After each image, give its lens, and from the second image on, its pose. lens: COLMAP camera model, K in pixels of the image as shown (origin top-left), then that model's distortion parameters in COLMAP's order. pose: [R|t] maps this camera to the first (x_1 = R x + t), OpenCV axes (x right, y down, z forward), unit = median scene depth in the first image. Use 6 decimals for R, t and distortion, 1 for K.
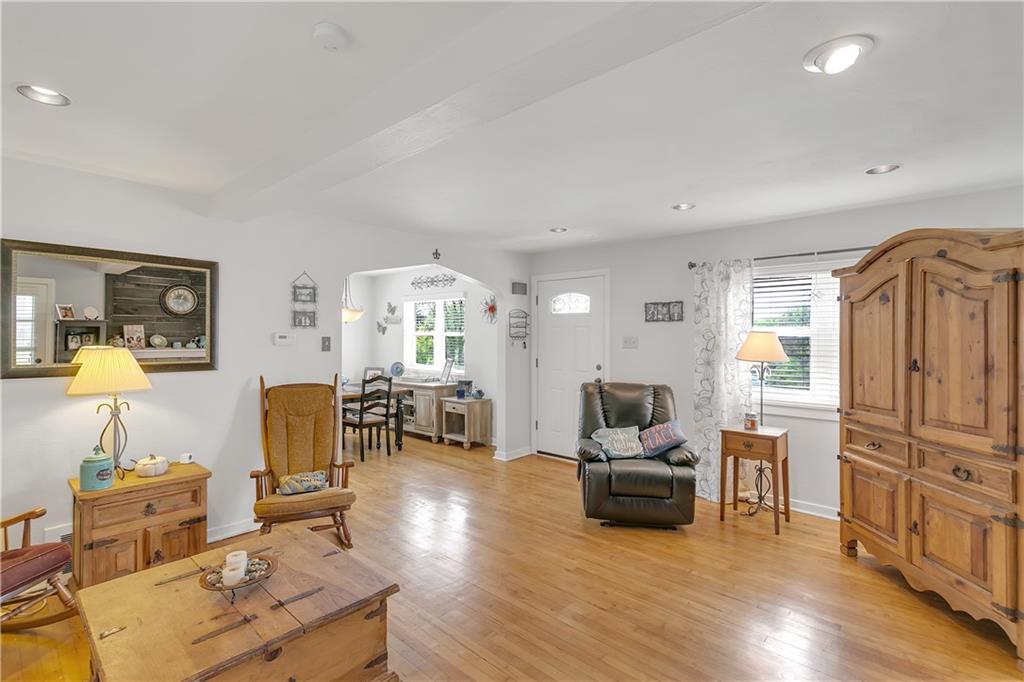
lens RADIAL K [[482.2, 0, 508.9], [0, 482.2, 338.8], [0, 0, 1]] dist [-0.008871, 0.002270]
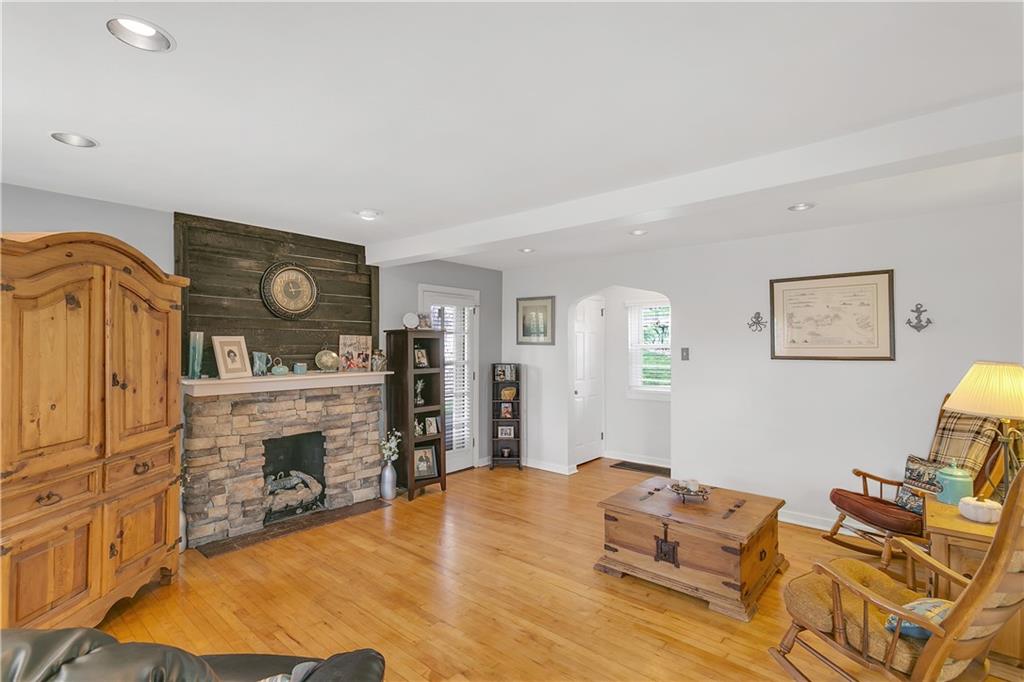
lens RADIAL K [[482.2, 0, 509.0], [0, 482.2, 338.7], [0, 0, 1]] dist [-0.008871, 0.002270]
pose [[-0.999644, 0.001675, -0.026644, 0.089433], [0.001964, 0.999939, -0.010825, -0.015053], [0.026624, -0.010873, -0.999586, 2.081305]]
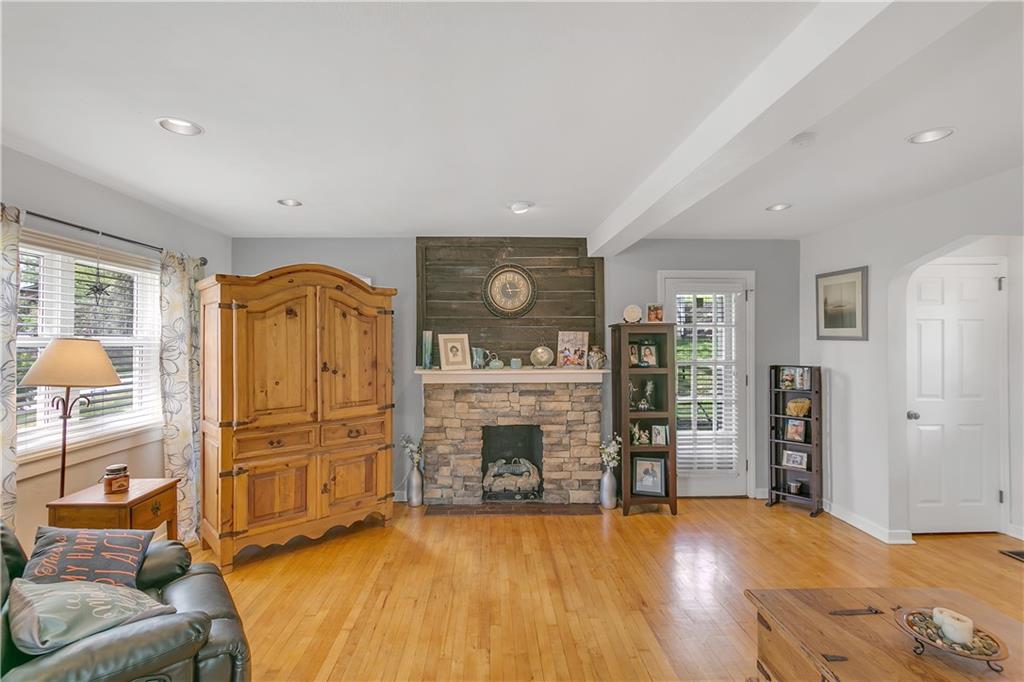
lens RADIAL K [[482.2, 0, 502.8], [0, 482.2, 338.6], [0, 0, 1]] dist [-0.008871, 0.002270]
pose [[-0.692856, 0.007408, 0.721038, -0.488679], [0.005860, 0.999972, -0.004642, -0.015043], [-0.721052, 0.001009, -0.692880, 1.654560]]
